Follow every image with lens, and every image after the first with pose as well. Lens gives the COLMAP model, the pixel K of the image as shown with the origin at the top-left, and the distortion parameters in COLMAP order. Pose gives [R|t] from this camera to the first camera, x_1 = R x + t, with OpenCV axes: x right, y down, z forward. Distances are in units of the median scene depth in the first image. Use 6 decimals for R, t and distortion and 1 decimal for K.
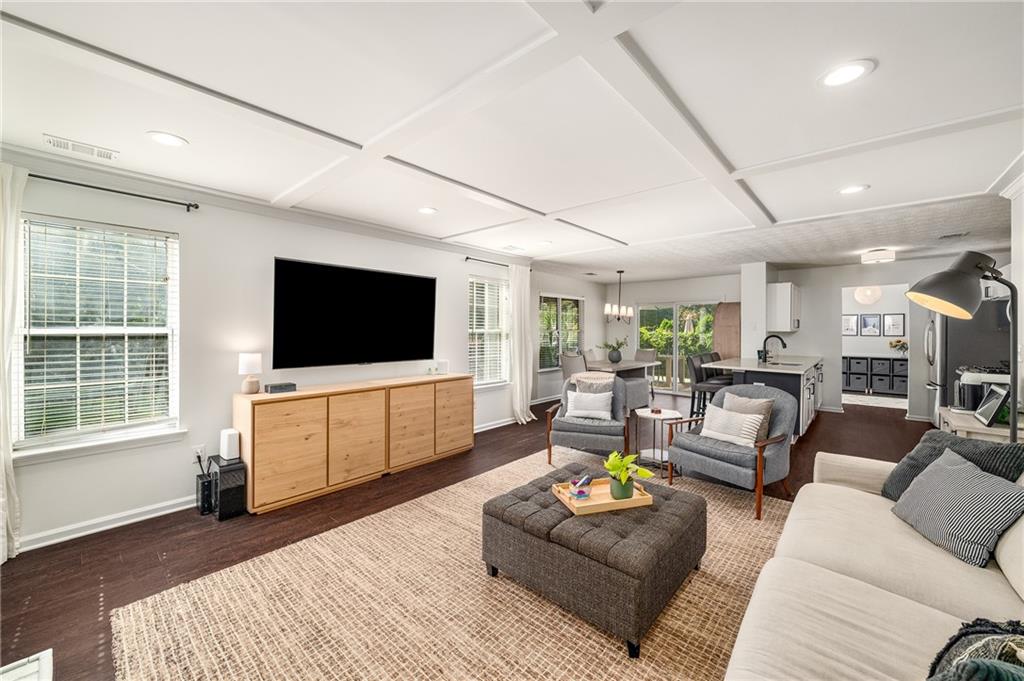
lens RADIAL K [[395.3, 0, 512.0], [0, 395.3, 340.5], [0, 0, 1]] dist [-0.000487, -0.000041]
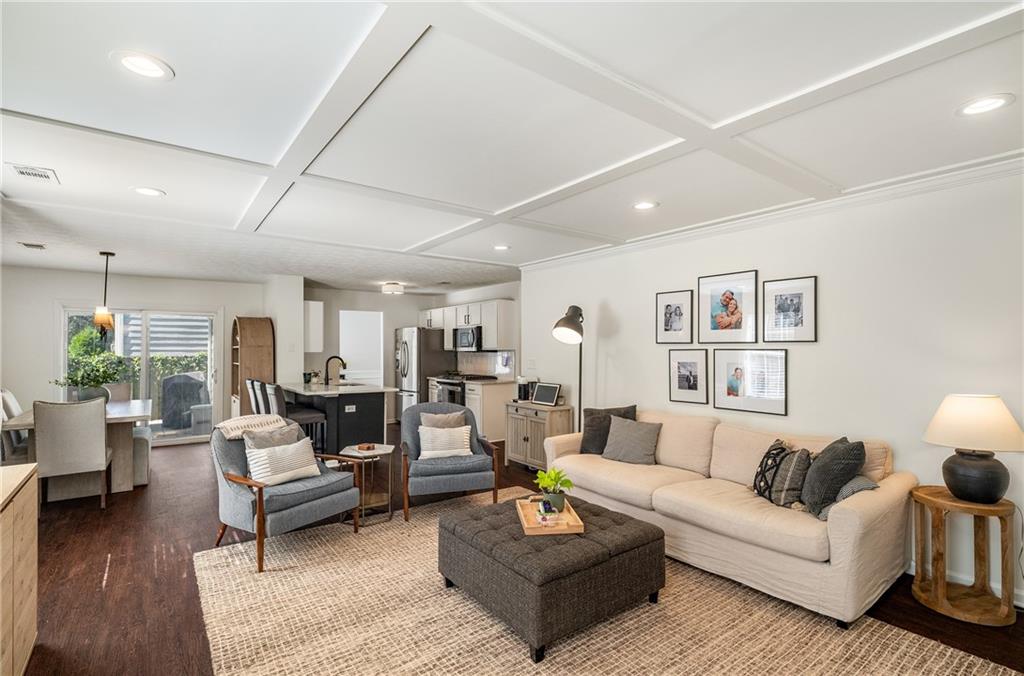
lens RADIAL K [[479.7, 0, 510.5], [0, 479.7, 356.8], [0, 0, 1]] dist [0.001938, 0.000408]
pose [[0.212572, -0.017576, 0.976987, -0.471096], [0.030263, 0.999477, 0.011397, -0.014789], [-0.976677, 0.027144, 0.212992, 0.393433]]
